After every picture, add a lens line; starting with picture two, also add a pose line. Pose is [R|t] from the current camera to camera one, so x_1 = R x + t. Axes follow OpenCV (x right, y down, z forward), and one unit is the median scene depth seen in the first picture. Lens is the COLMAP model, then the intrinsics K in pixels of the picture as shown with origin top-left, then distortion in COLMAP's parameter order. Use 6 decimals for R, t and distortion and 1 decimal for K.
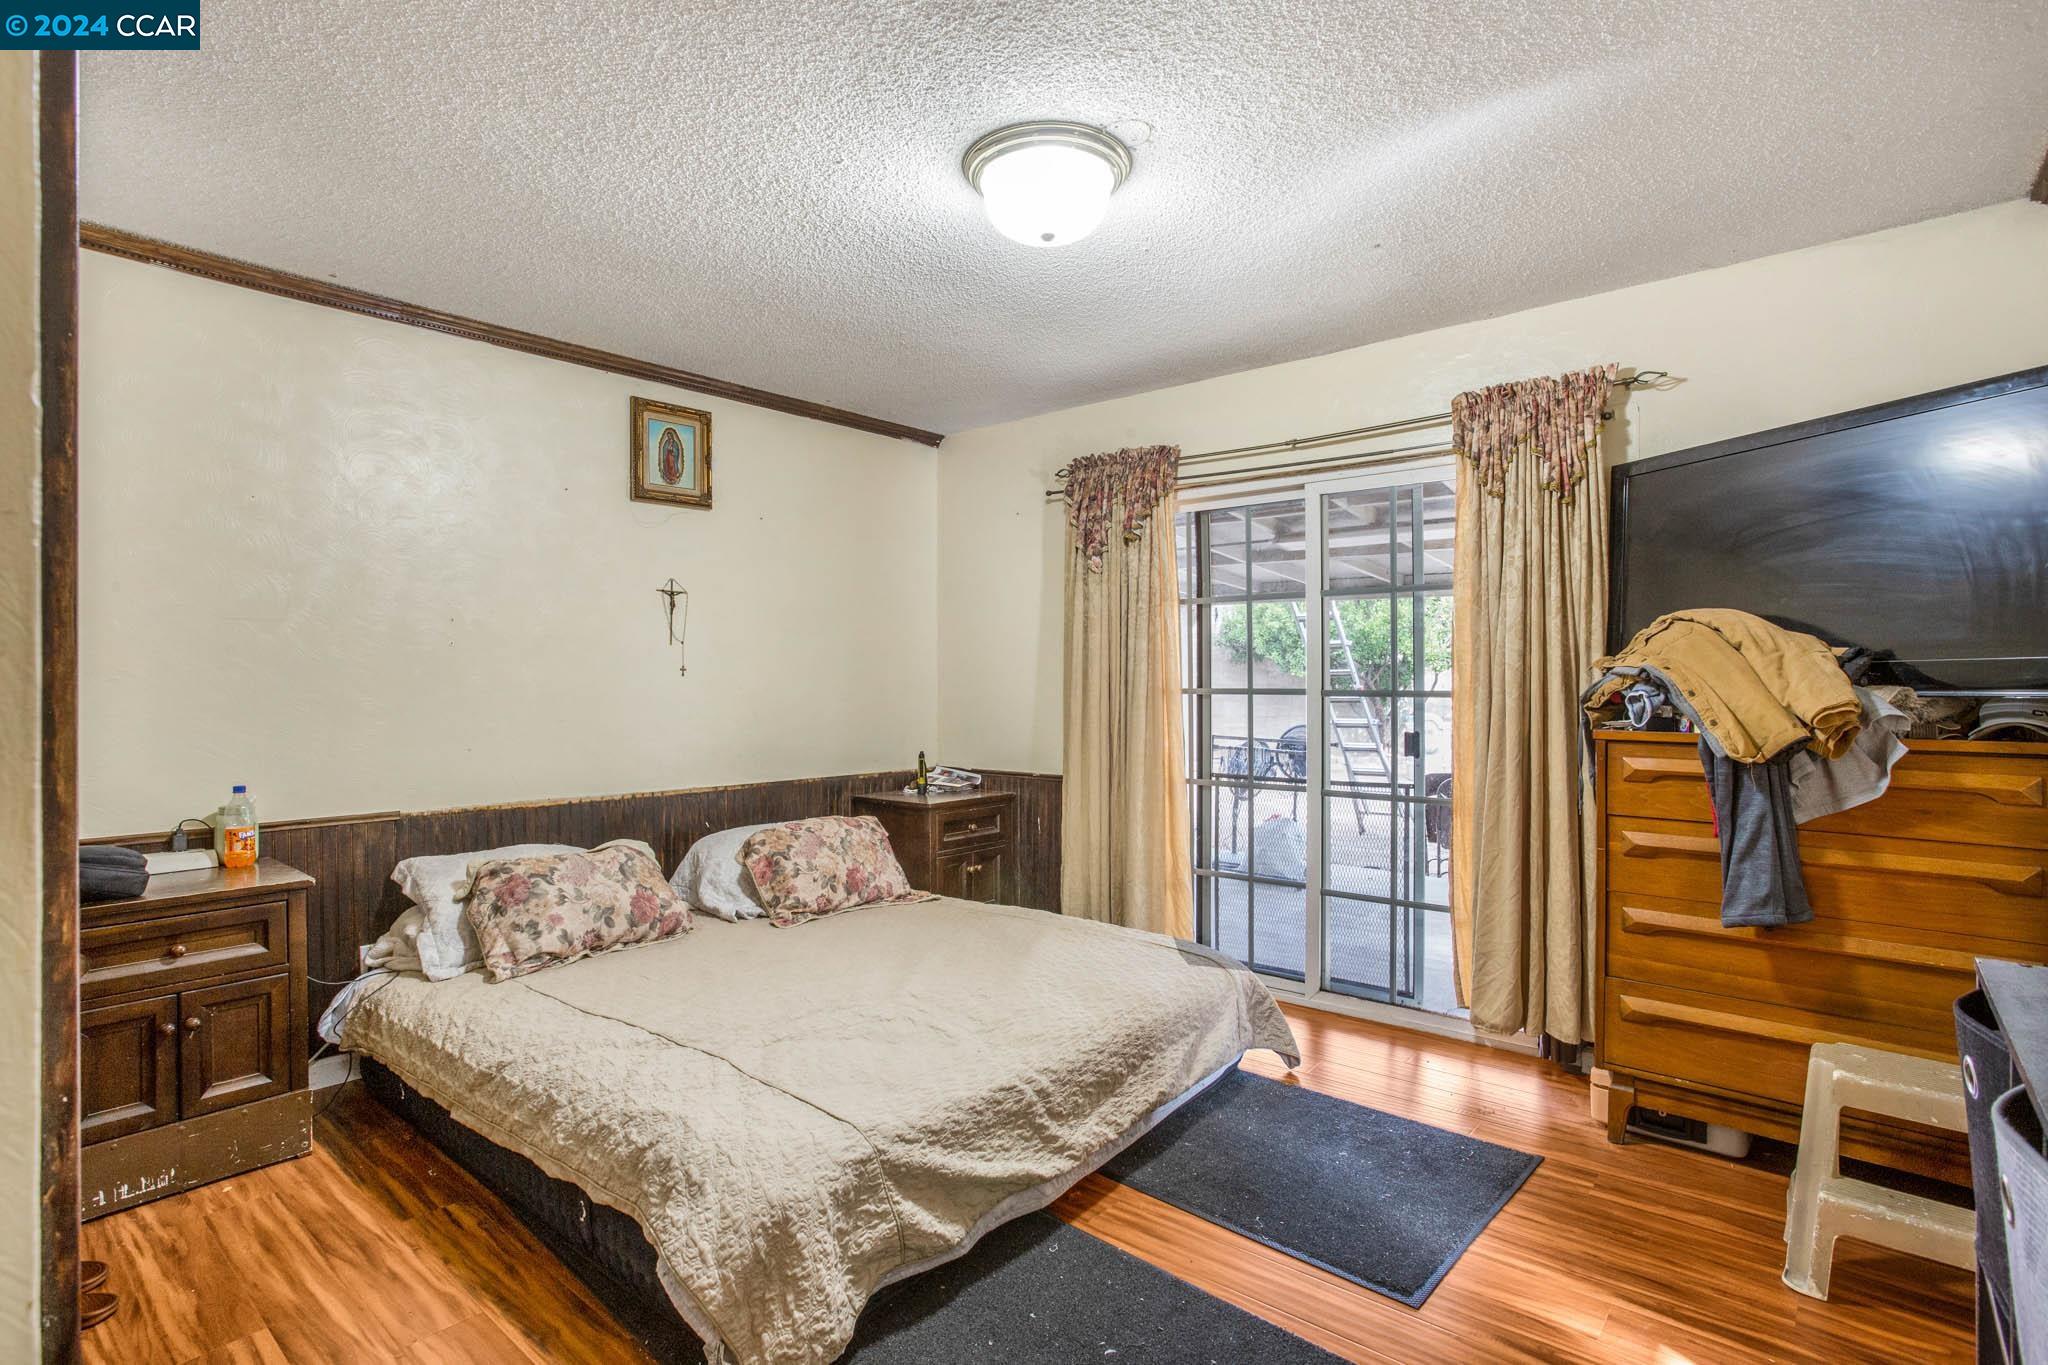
lens RADIAL K [[1007.4, 0, 1016.8], [0, 1007.4, 681.1], [0, 0, 1]] dist [-0.054818, 0.022737]
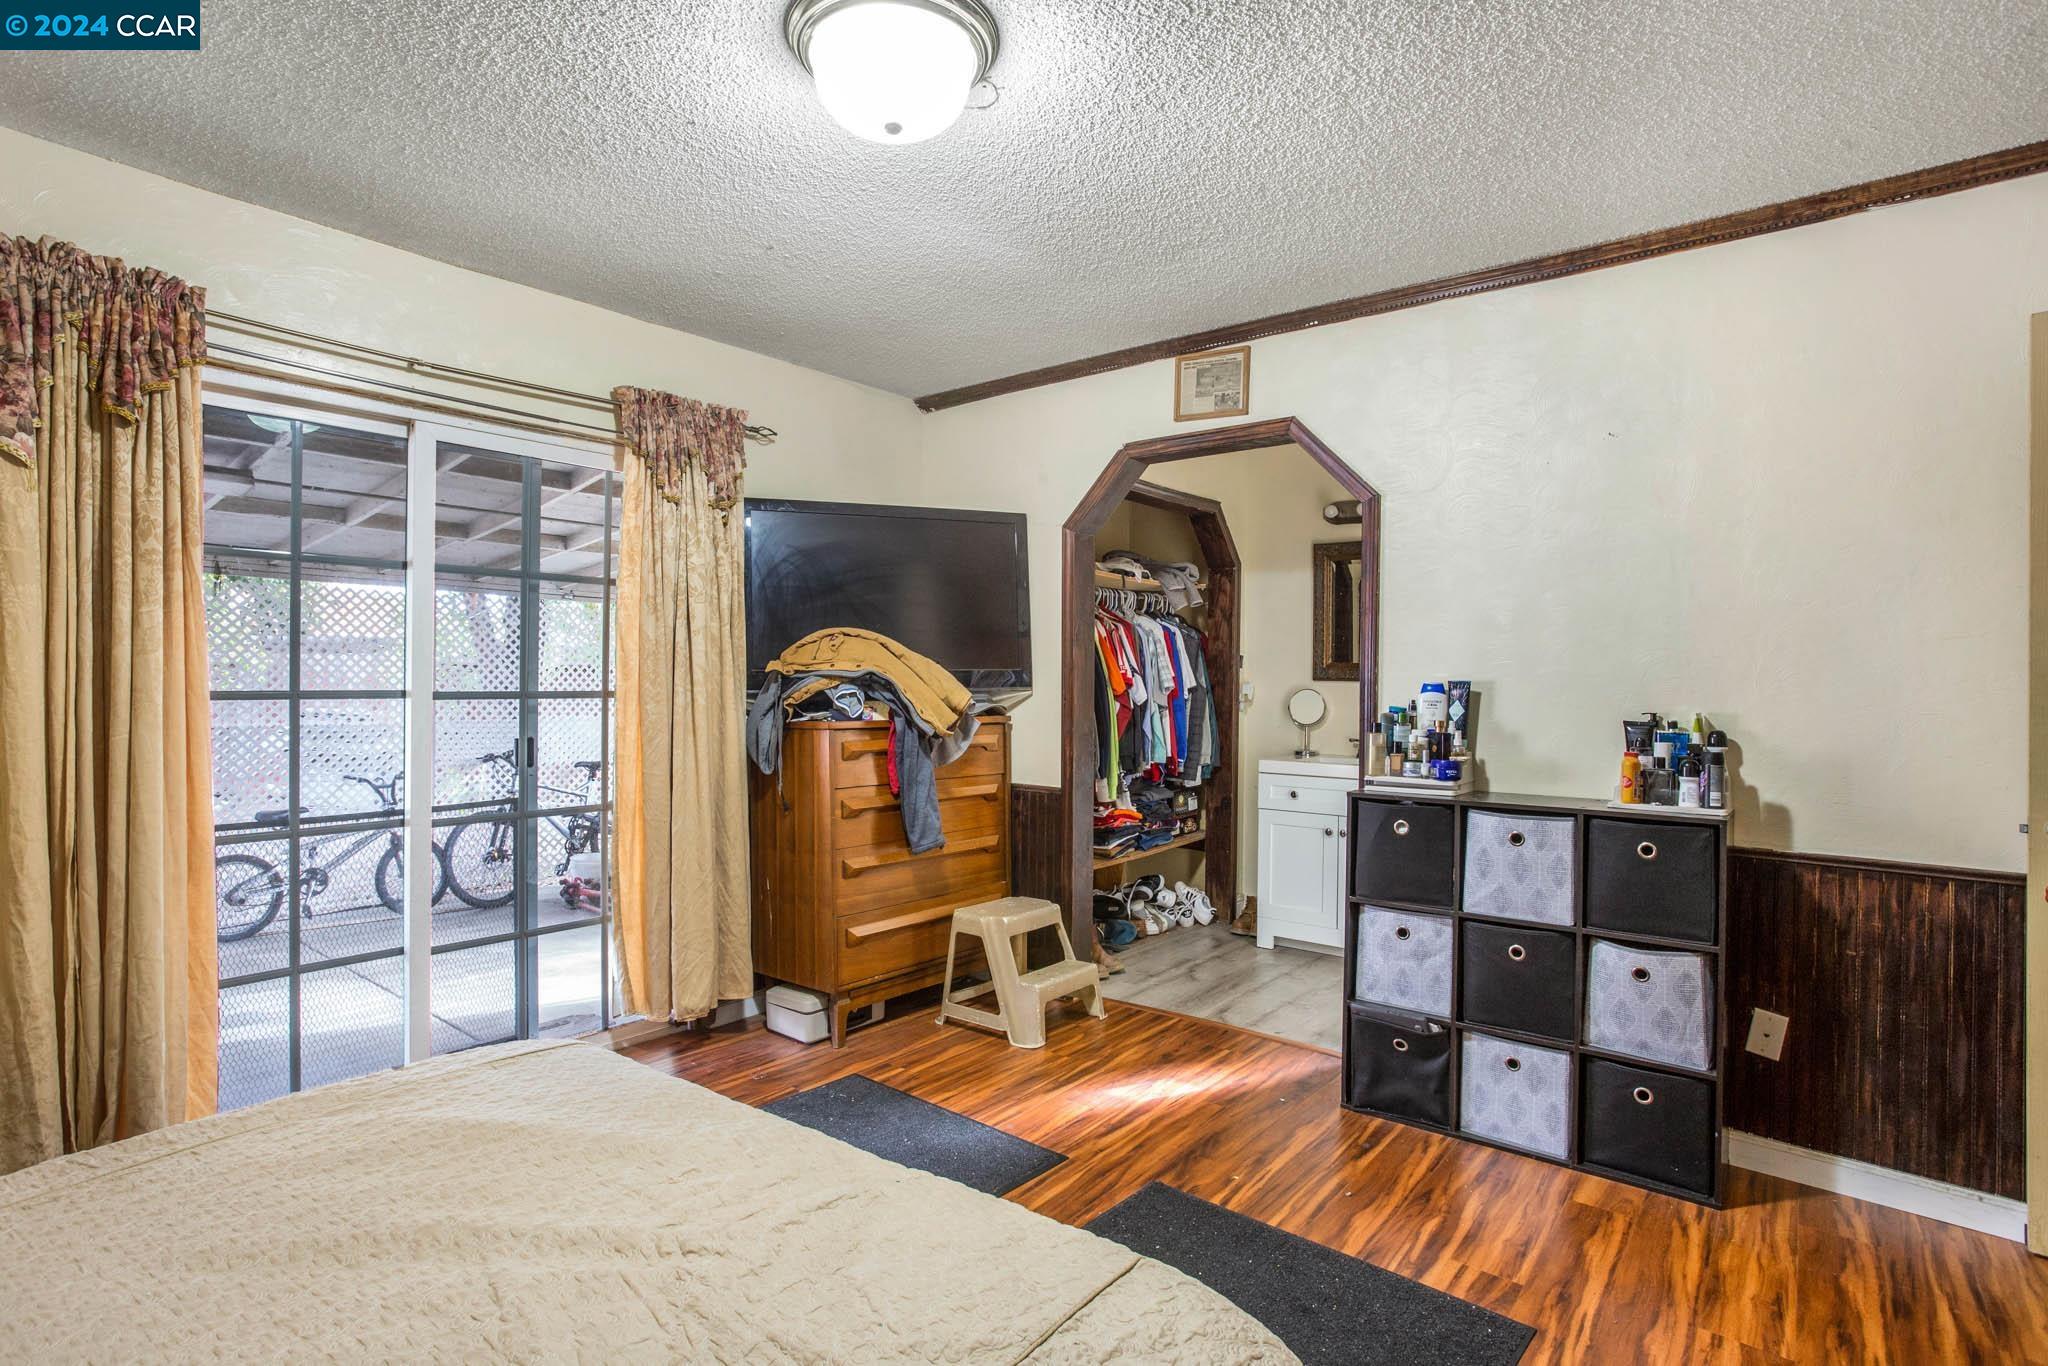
lens RADIAL K [[1007.4, 0, 1017.7], [0, 1007.4, 682.9], [0, 0, 1]] dist [-0.054818, 0.022737]
pose [[-0.035735, -0.004042, 0.999353, -0.625250], [-0.003478, 0.999986, 0.003921, -0.004235], [-0.999355, -0.003335, -0.035748, 0.753157]]
